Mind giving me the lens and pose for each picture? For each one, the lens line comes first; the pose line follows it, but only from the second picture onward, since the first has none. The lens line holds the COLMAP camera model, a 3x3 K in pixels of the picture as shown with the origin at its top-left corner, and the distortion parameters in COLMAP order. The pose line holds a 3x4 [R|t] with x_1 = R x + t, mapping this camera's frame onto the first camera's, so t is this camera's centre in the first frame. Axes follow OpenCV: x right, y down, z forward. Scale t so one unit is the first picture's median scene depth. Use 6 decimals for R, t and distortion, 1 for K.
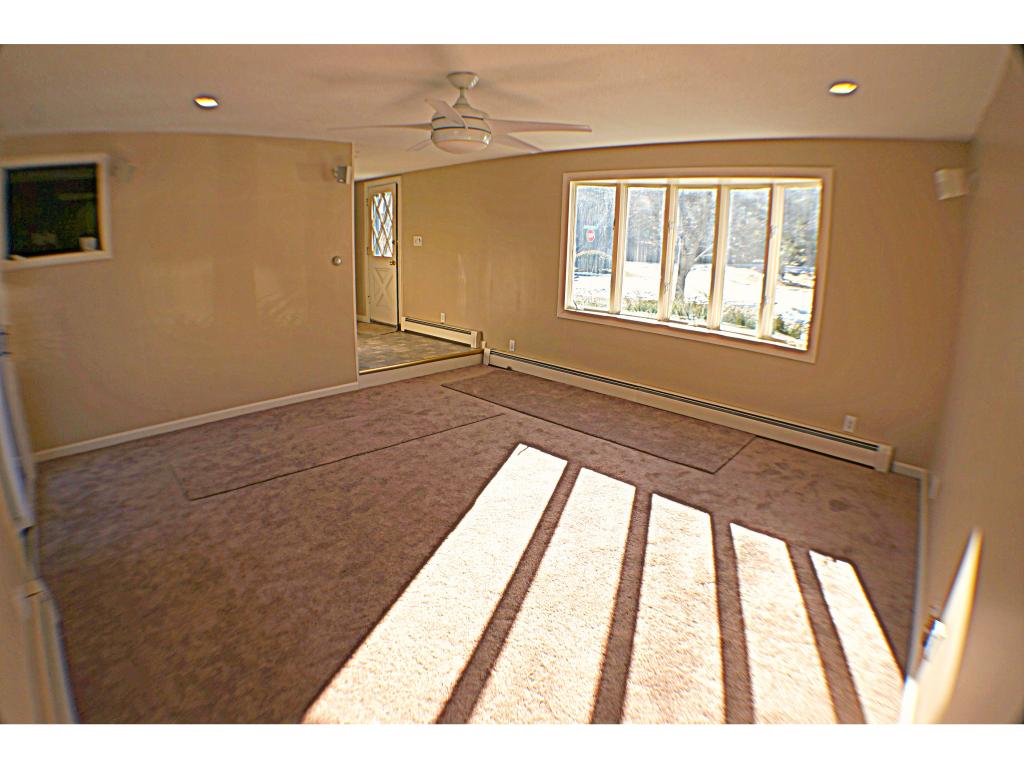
lens RADIAL K [[708.8, 0, 512.0], [0, 708.8, 384.0], [0, 0, 1]] dist [-0.079072, -0.003350]
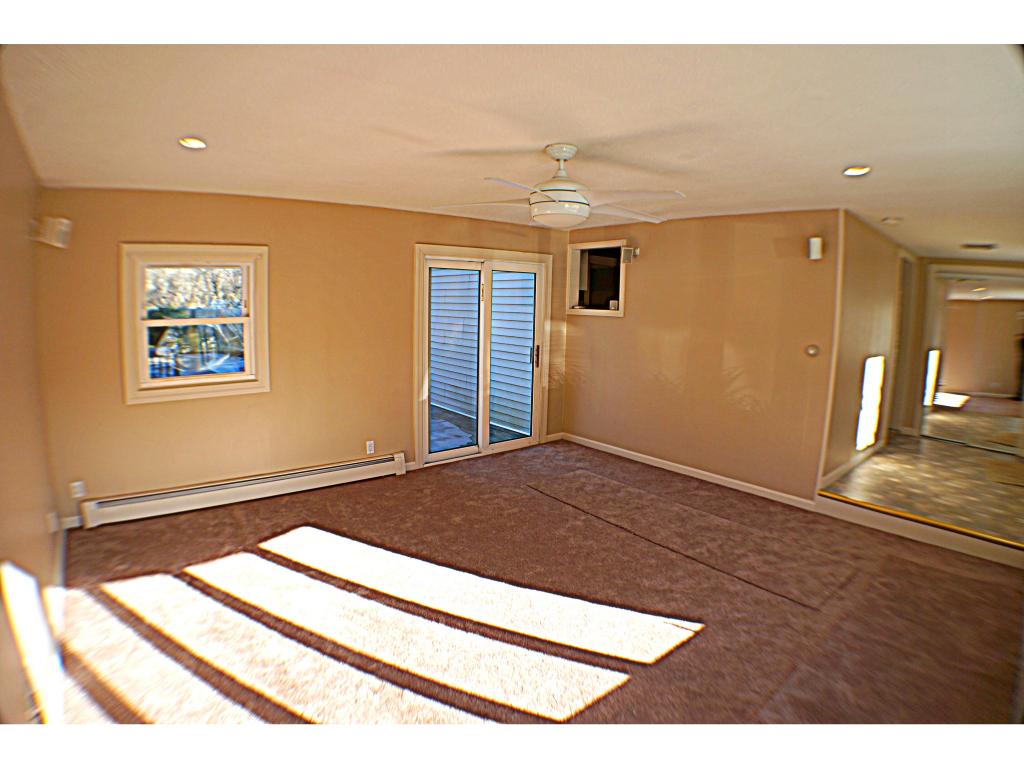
lens RADIAL K [[708.8, 0, 512.0], [0, 708.8, 384.0], [0, 0, 1]] dist [-0.079072, -0.003350]
pose [[-0.219348, 0.141344, -0.965354, 0.840758], [-0.255035, 0.946741, 0.196568, -0.279635], [0.941724, 0.289316, -0.171618, 1.090714]]
